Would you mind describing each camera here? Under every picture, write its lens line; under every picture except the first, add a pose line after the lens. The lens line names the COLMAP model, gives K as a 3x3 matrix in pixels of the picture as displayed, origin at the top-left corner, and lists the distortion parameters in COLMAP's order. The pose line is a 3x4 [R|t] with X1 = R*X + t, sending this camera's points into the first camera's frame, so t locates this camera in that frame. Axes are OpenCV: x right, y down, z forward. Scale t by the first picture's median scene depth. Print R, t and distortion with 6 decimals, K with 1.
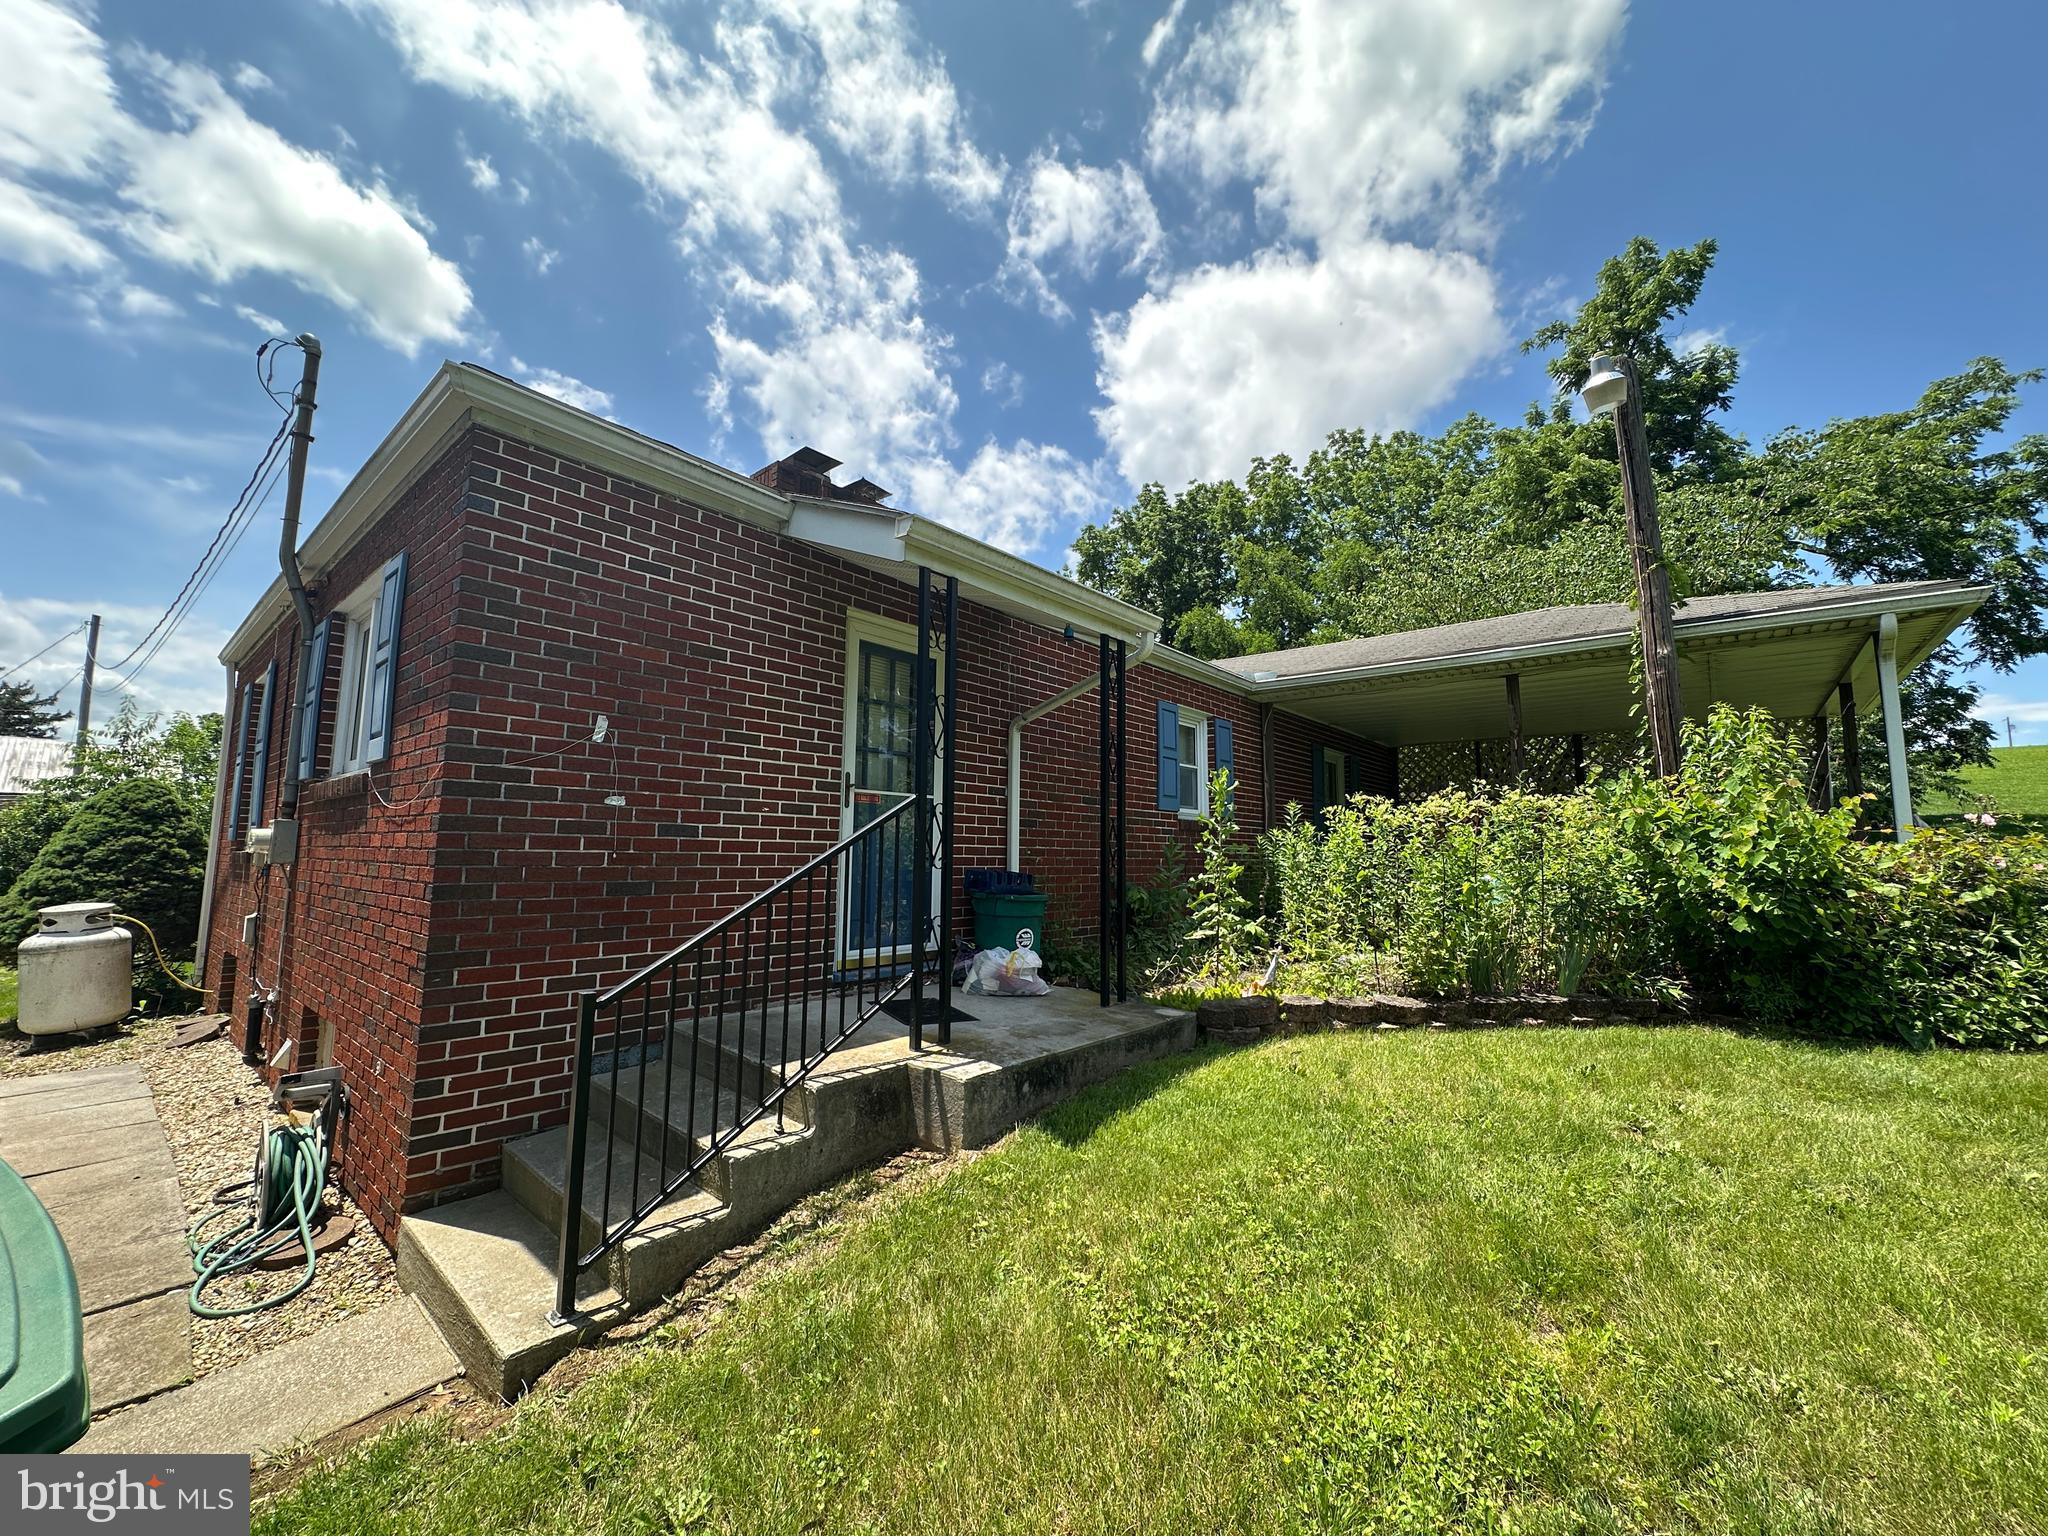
lens RADIAL K [[823.0, 0, 1021.3], [0, 823.0, 765.0], [0, 0, 1]] dist [-0.002634, -0.000408]
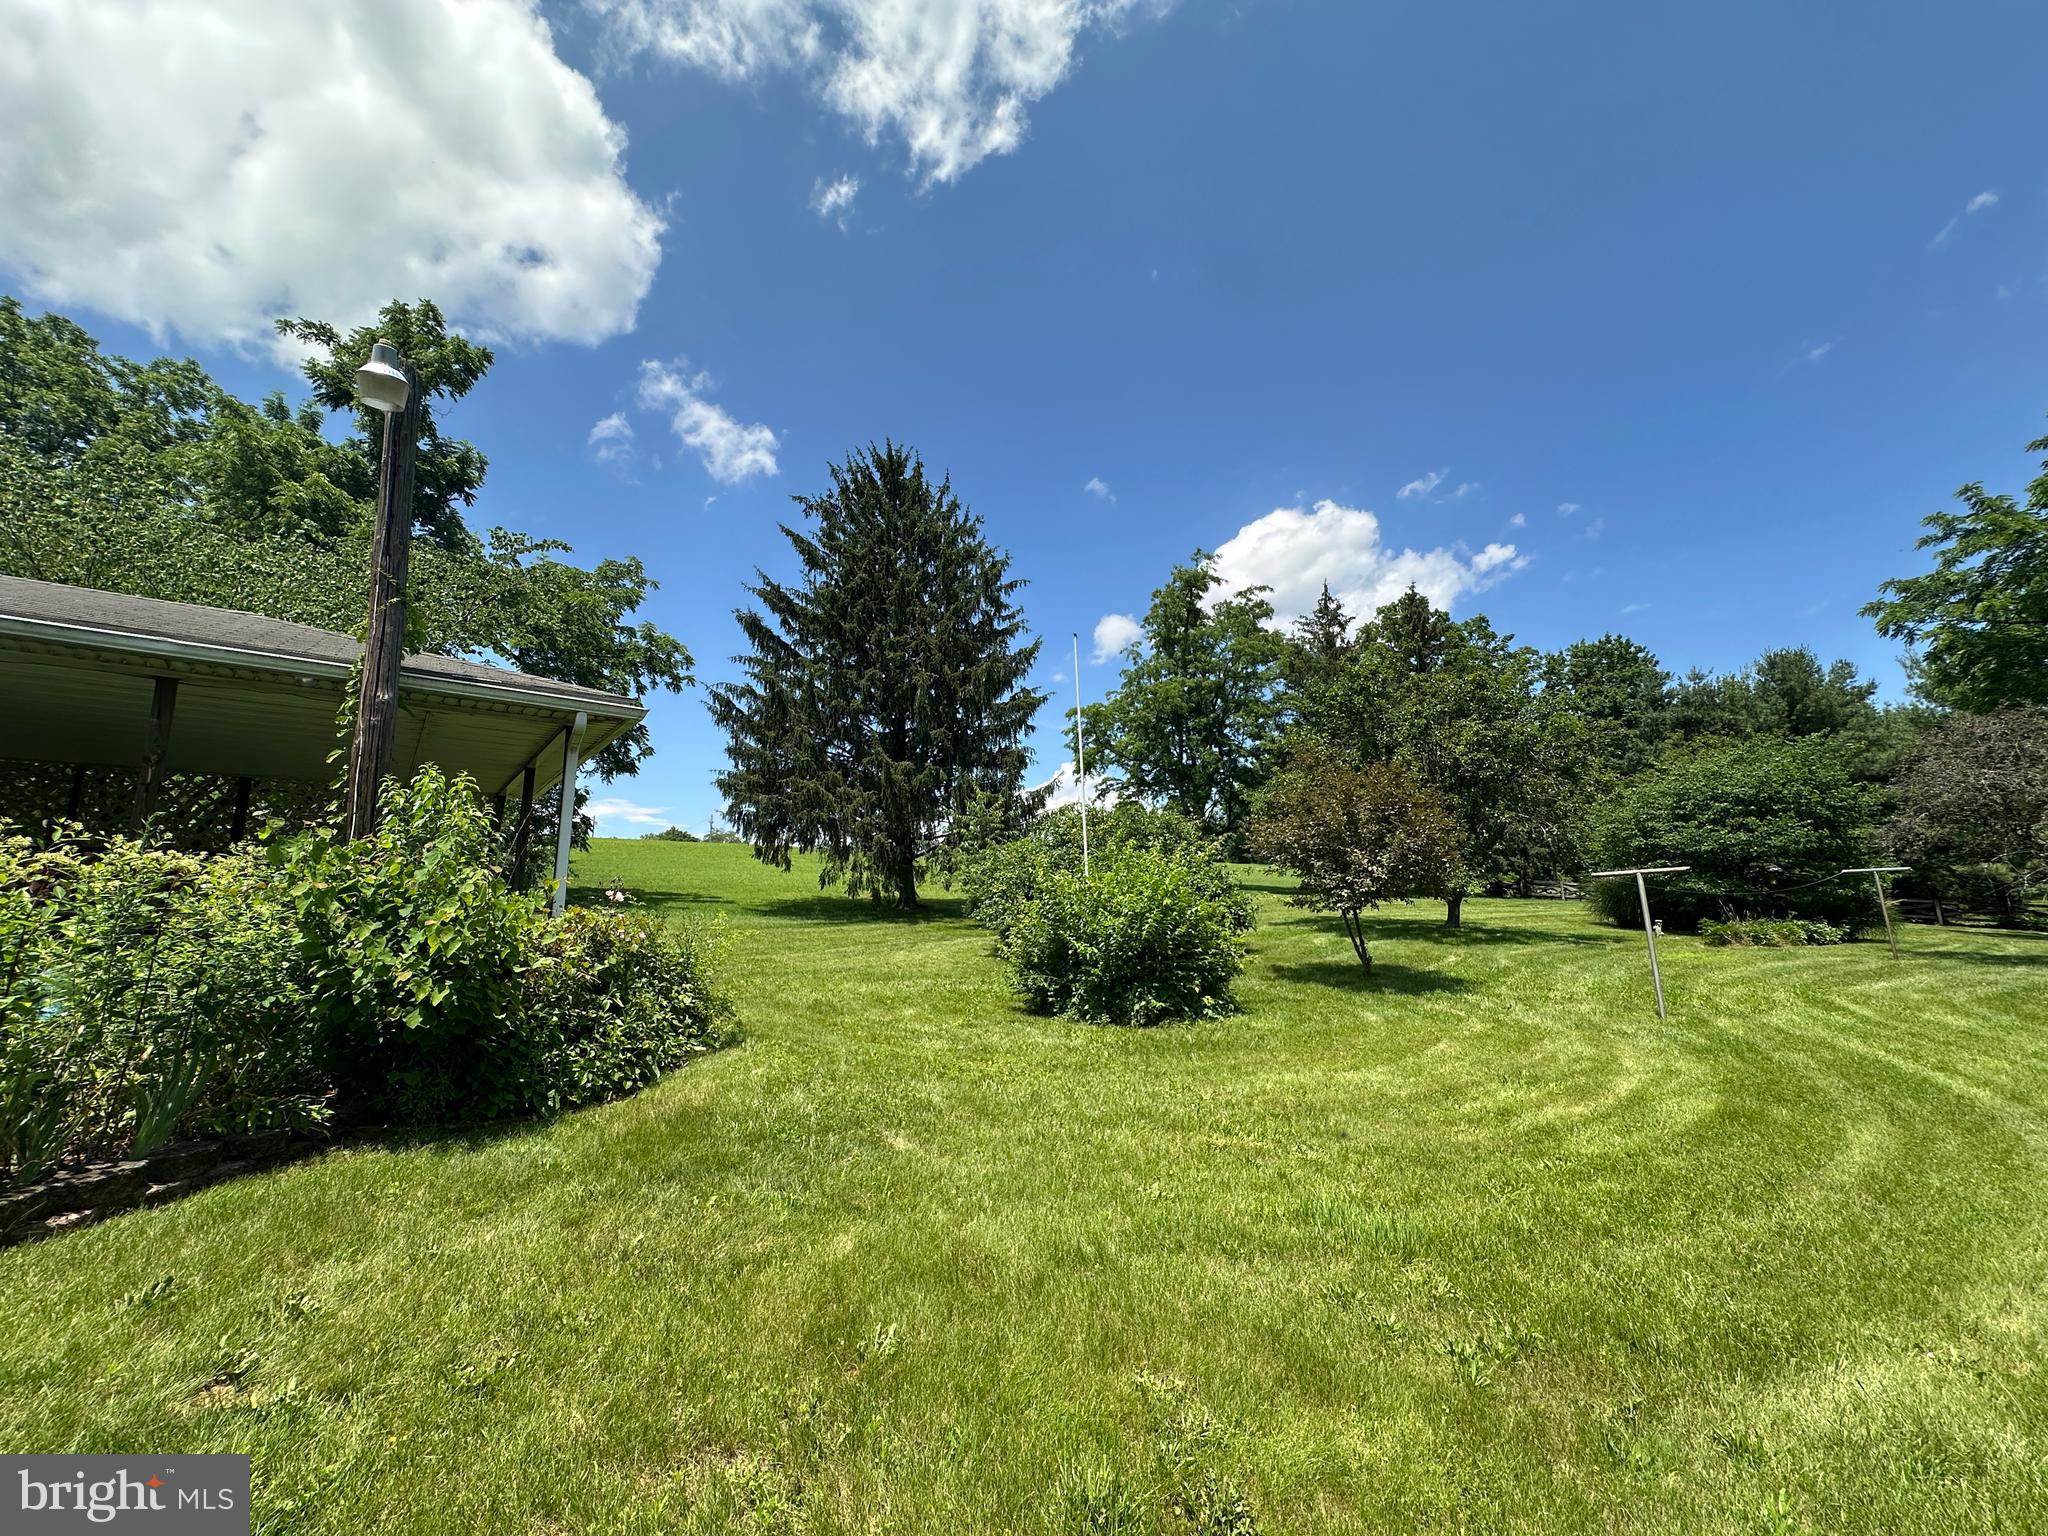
lens RADIAL K [[823.0, 0, 1021.3], [0, 823.0, 765.0], [0, 0, 1]] dist [-0.002634, -0.000408]
pose [[0.203246, 0.170207, 0.964220, 0.087087], [-0.095919, 0.983499, -0.153392, 0.002816], [-0.974418, -0.061310, 0.216219, 0.142431]]
